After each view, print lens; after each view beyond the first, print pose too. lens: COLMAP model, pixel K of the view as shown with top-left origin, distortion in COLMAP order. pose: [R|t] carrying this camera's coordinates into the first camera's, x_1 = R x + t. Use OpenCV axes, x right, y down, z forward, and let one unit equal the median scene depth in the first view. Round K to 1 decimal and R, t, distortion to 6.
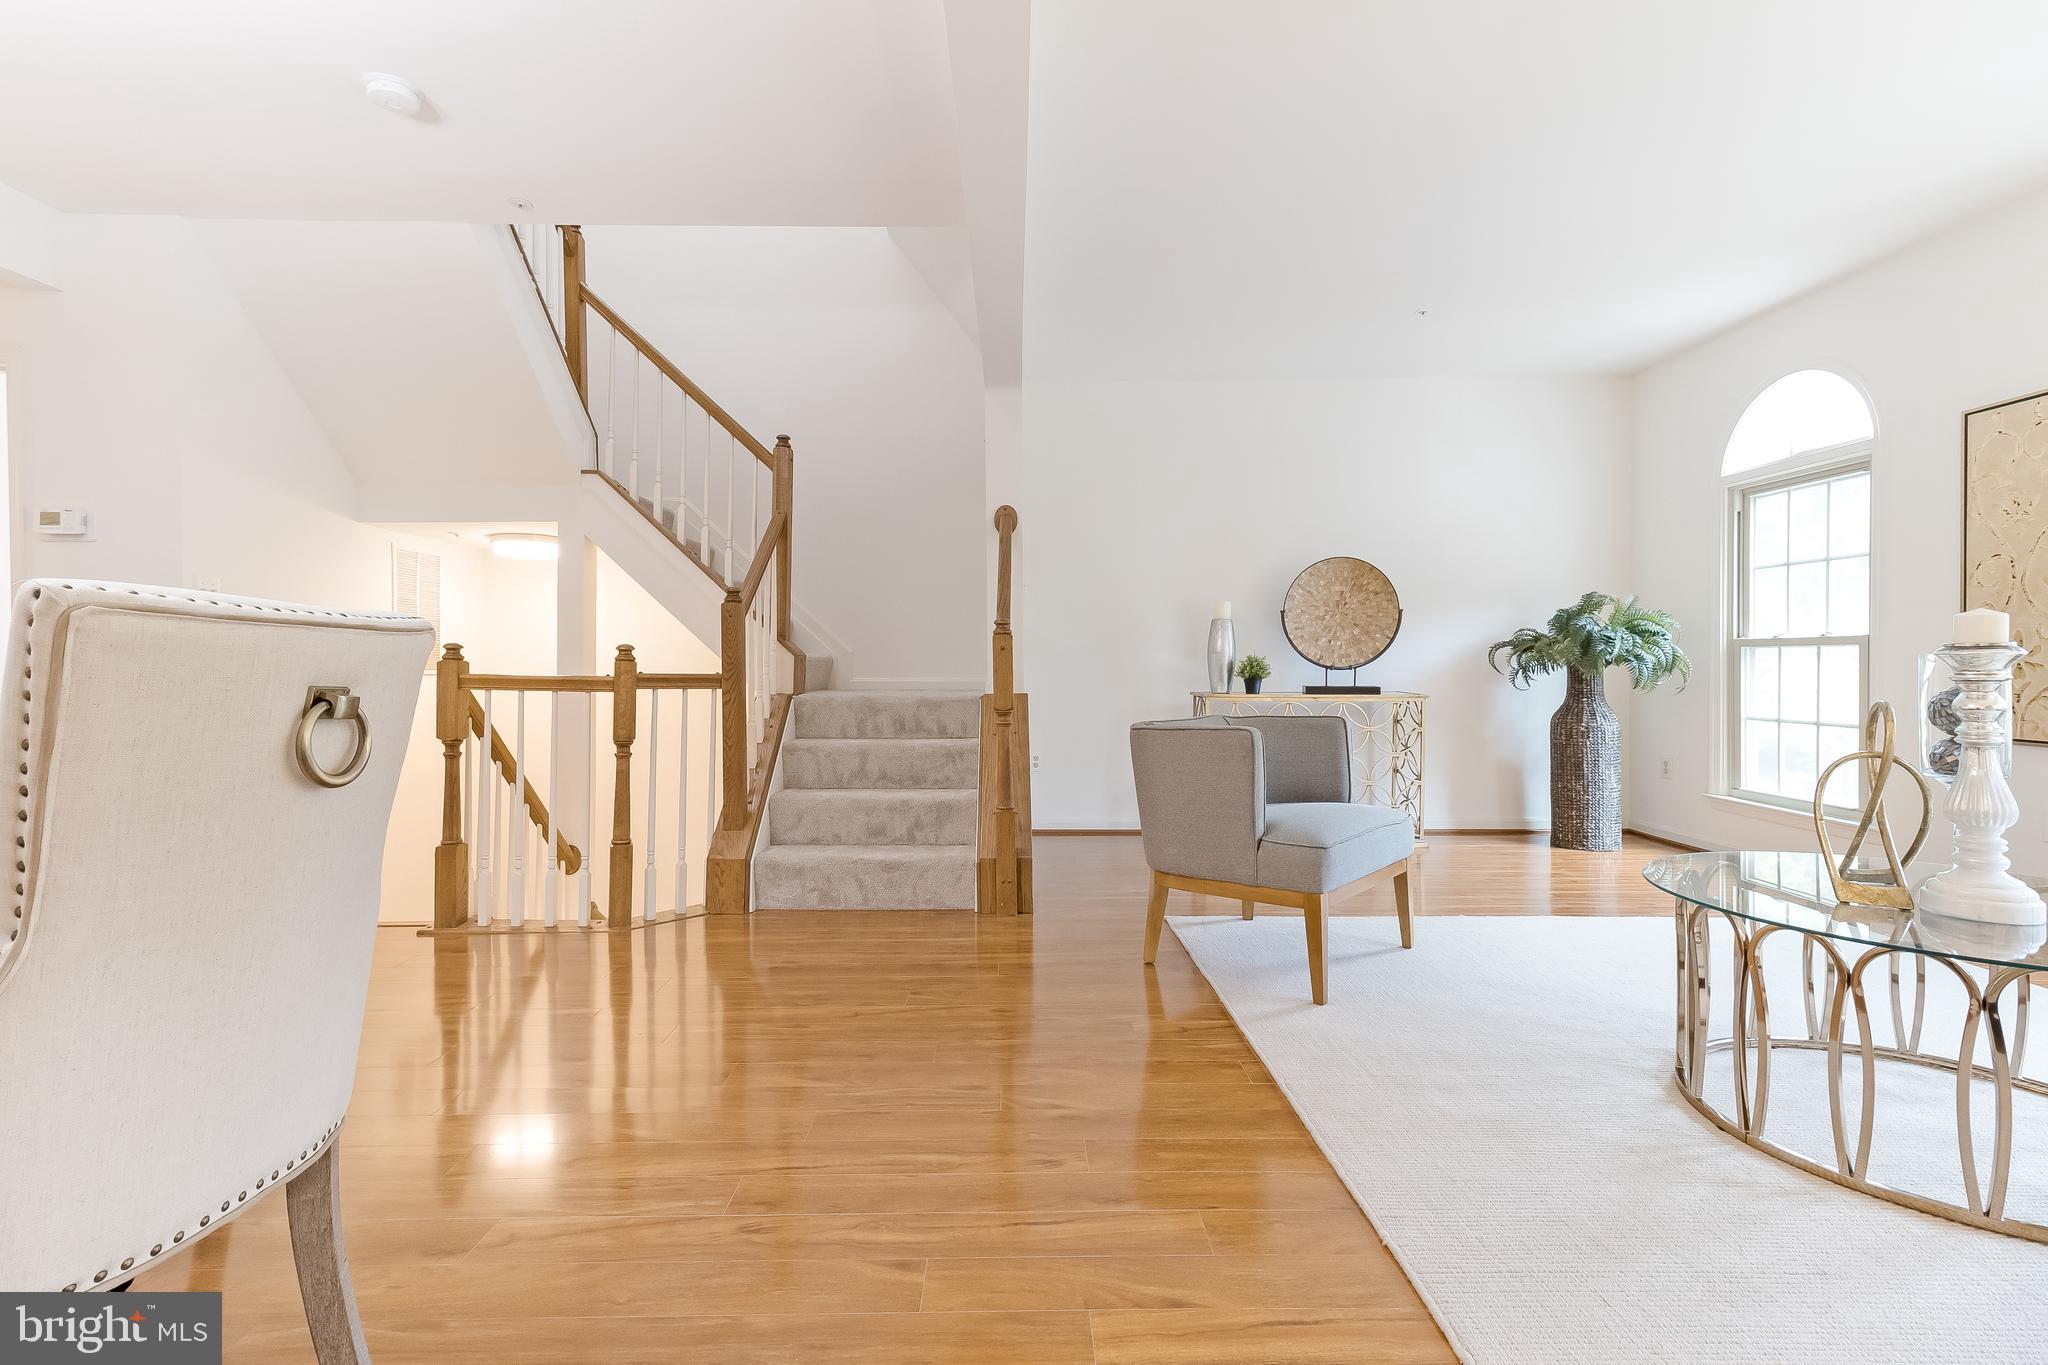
lens RADIAL K [[929.8, 0, 1015.6], [0, 929.8, 667.4], [0, 0, 1]] dist [0.011856, -0.000039]
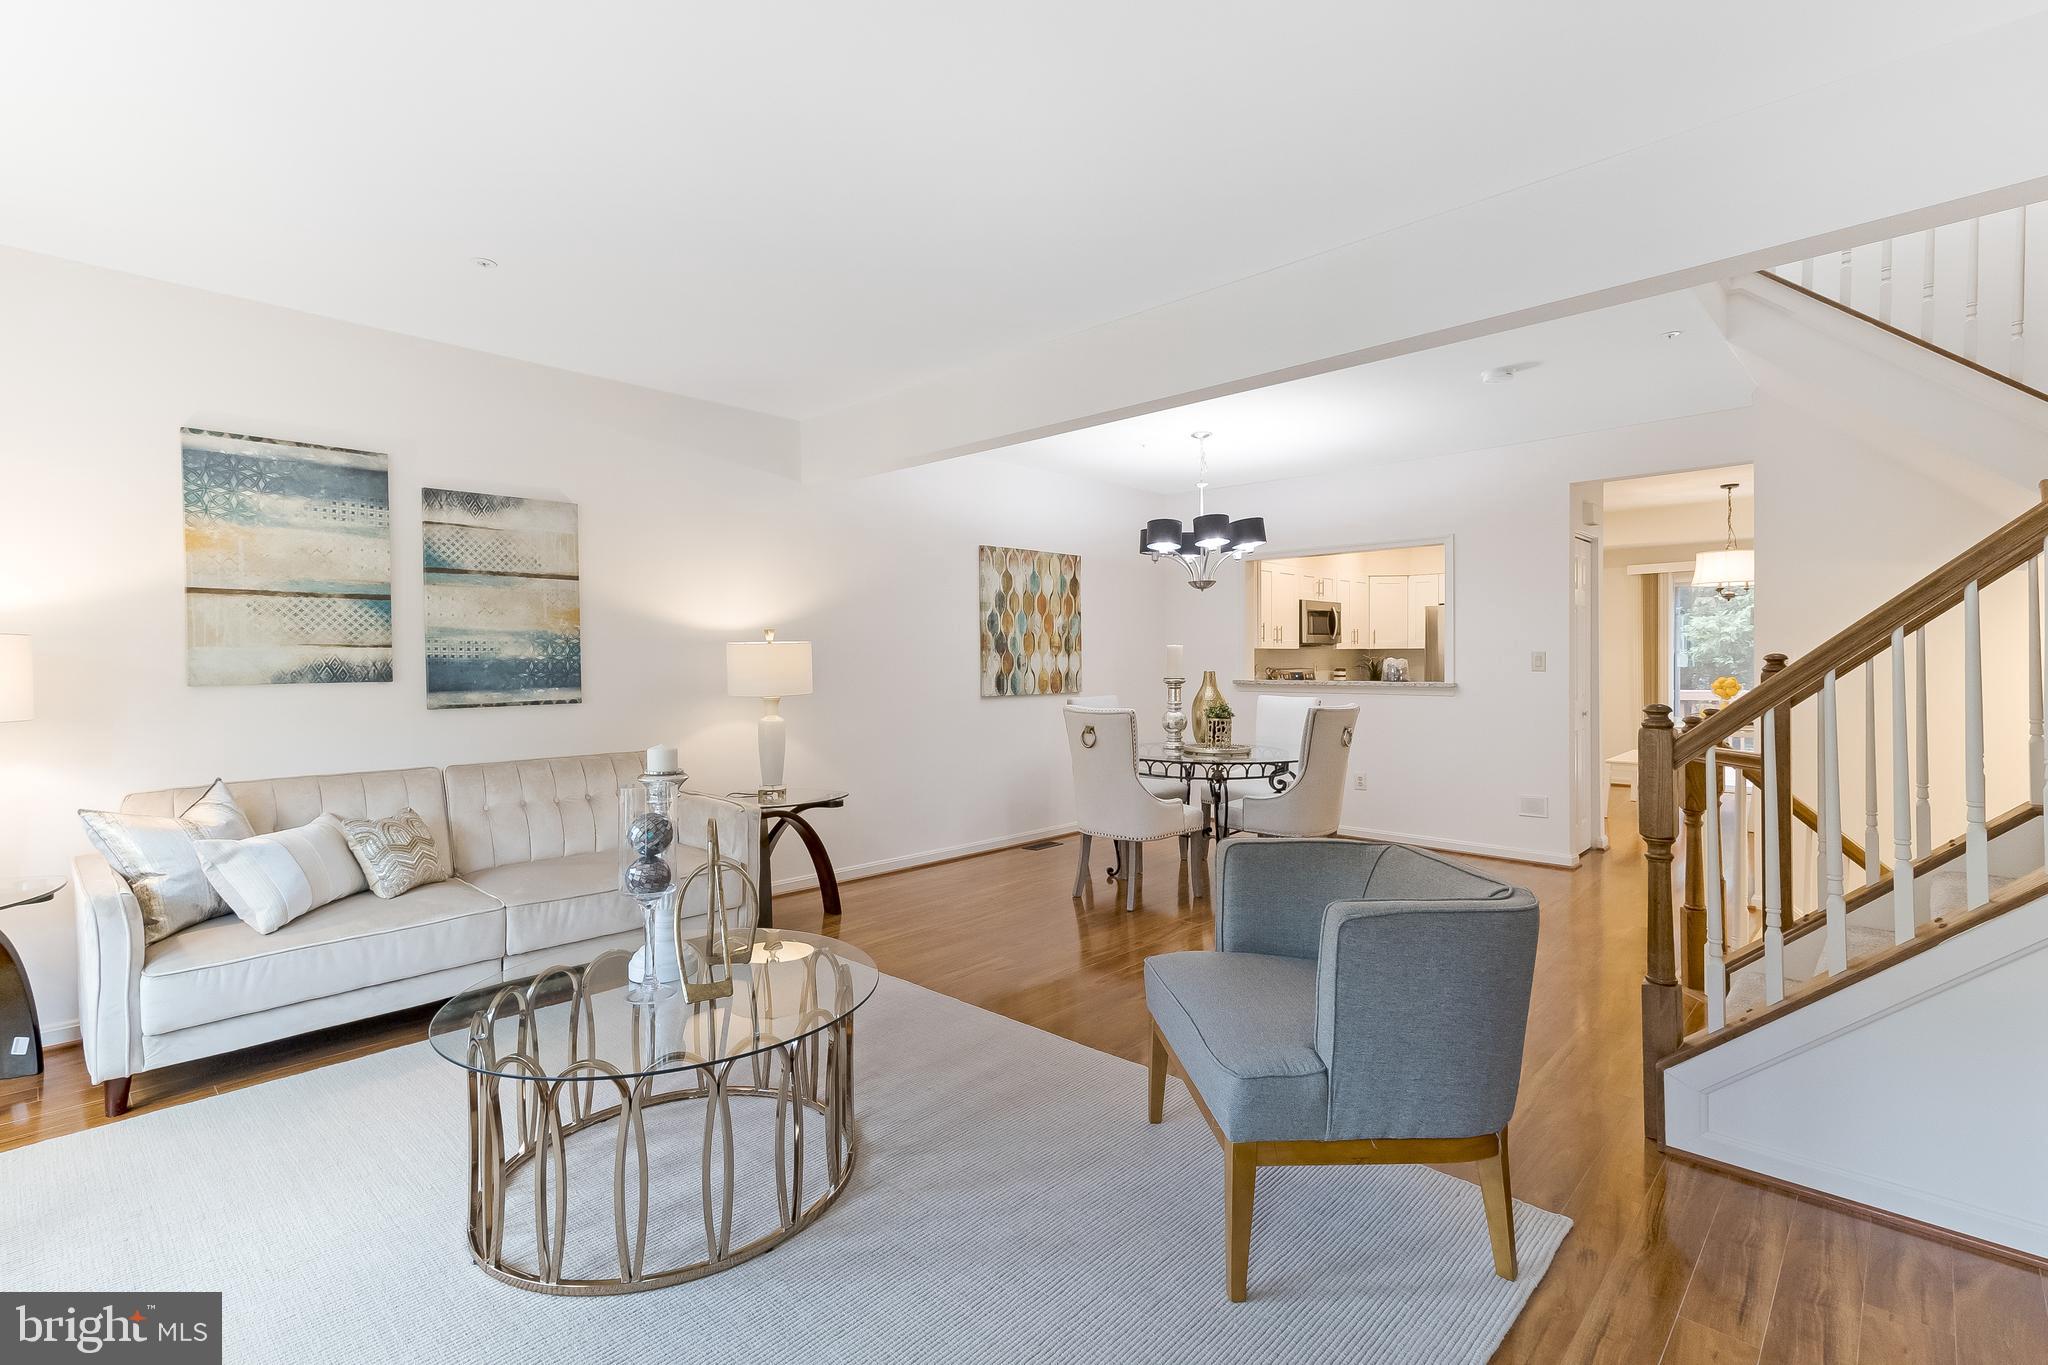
lens RADIAL K [[944.0, 0, 1029.3], [0, 944.0, 642.5], [0, 0, 1]] dist [0.011437, -0.000010]
pose [[-0.698828, -0.007117, -0.715254, 0.683700], [0.008347, 0.999801, -0.018104, -0.074855], [0.715241, -0.018622, -0.698630, 0.974207]]
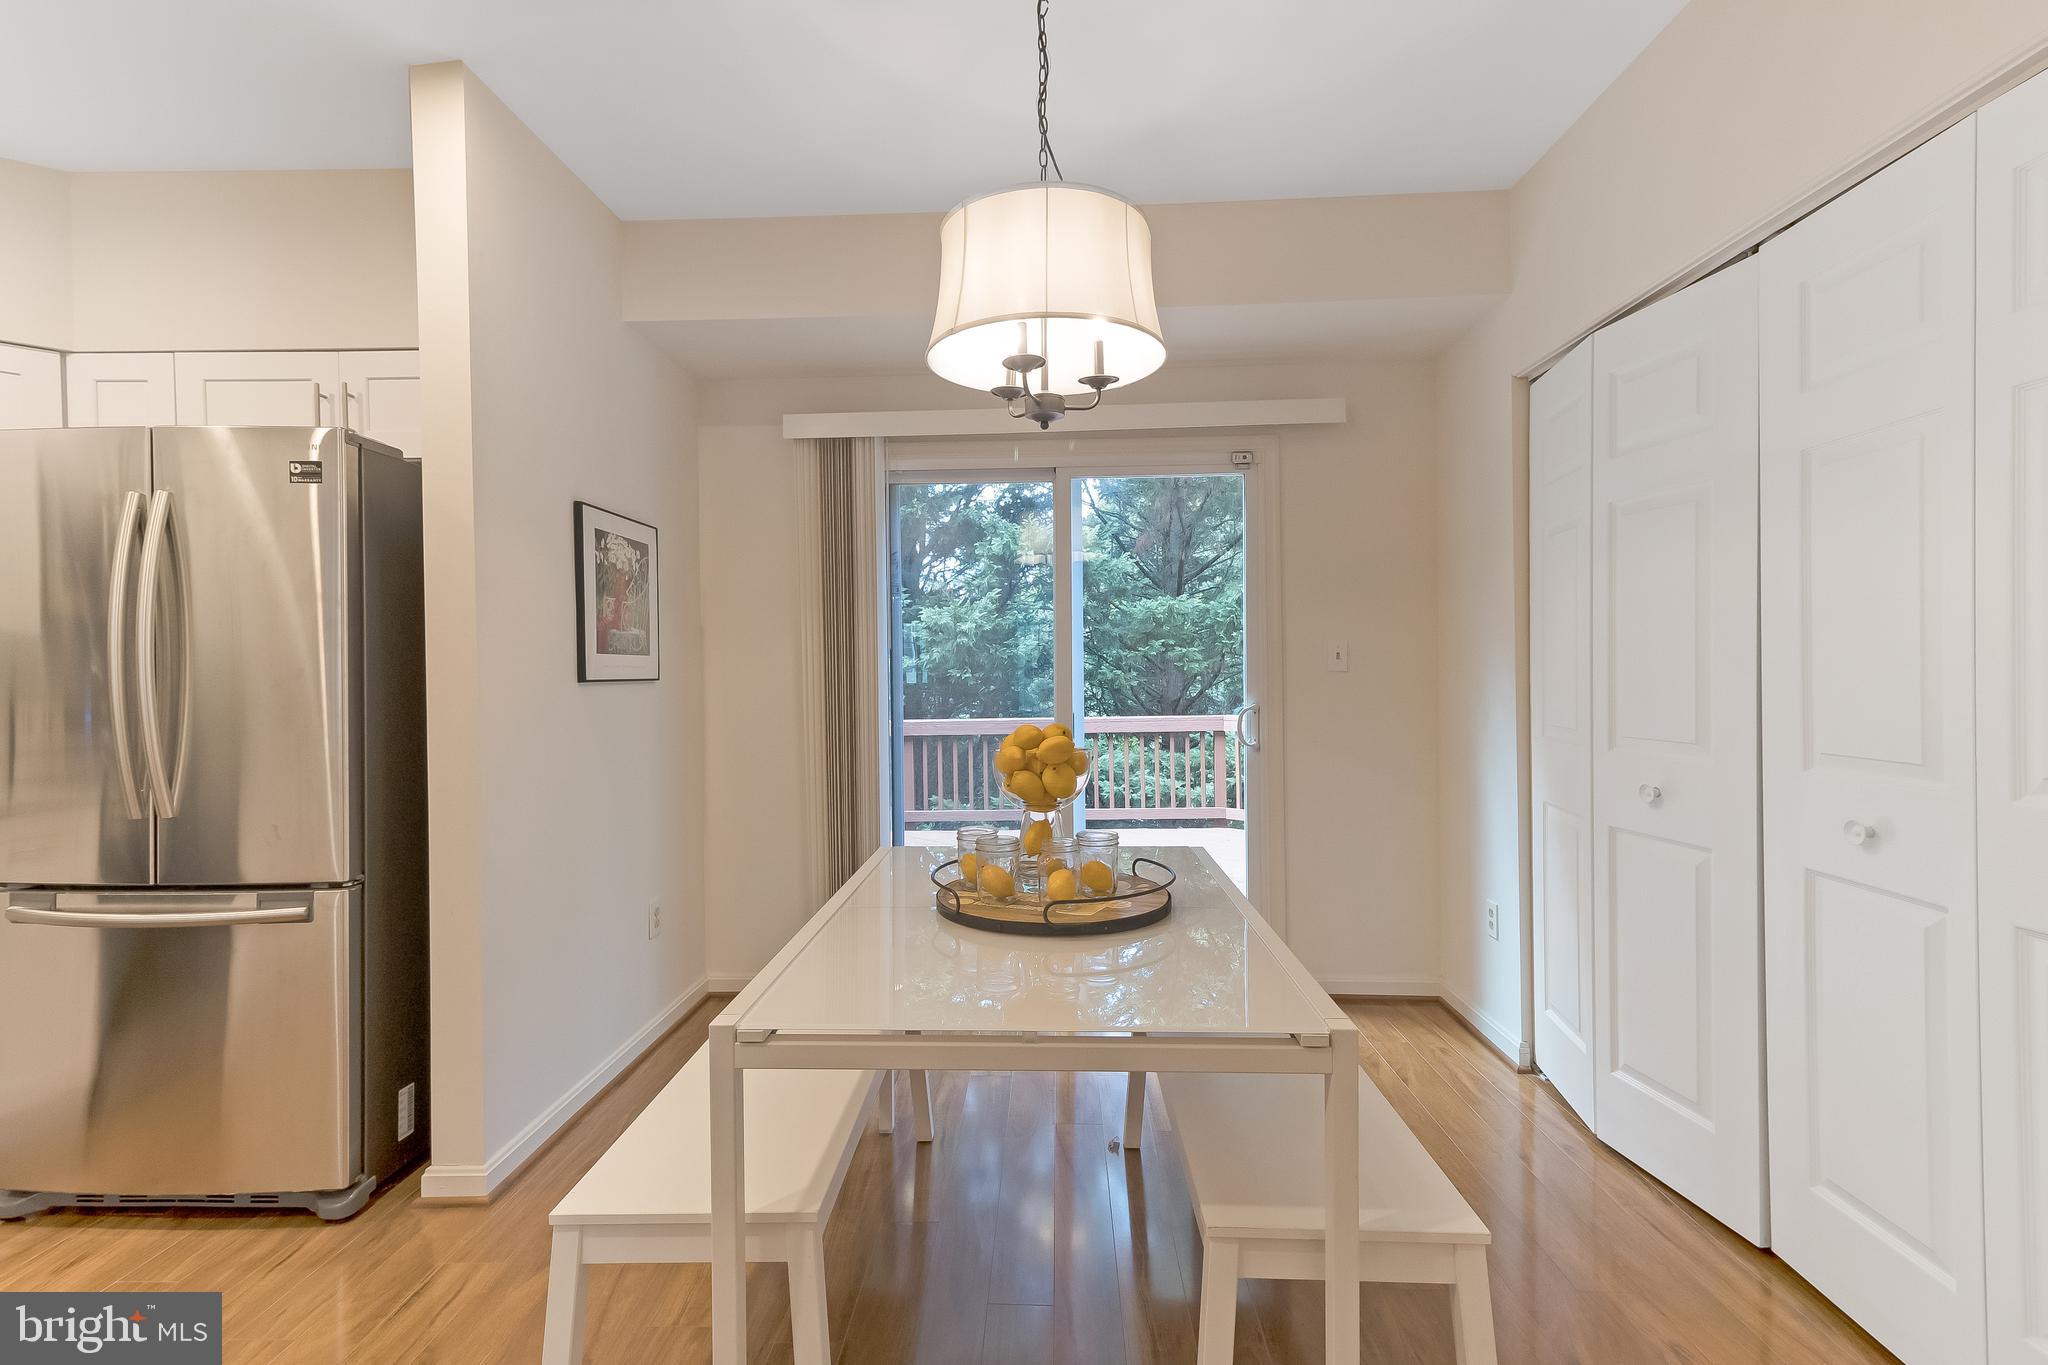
lens RADIAL K [[929.8, 0, 1015.6], [0, 929.8, 667.4], [0, 0, 1]] dist [0.011856, -0.000039]
pose [[-0.057282, -0.002807, -0.998354, -0.999393], [0.009750, 0.999947, -0.003370, -0.058307], [0.998310, -0.009927, -0.057252, 0.683720]]
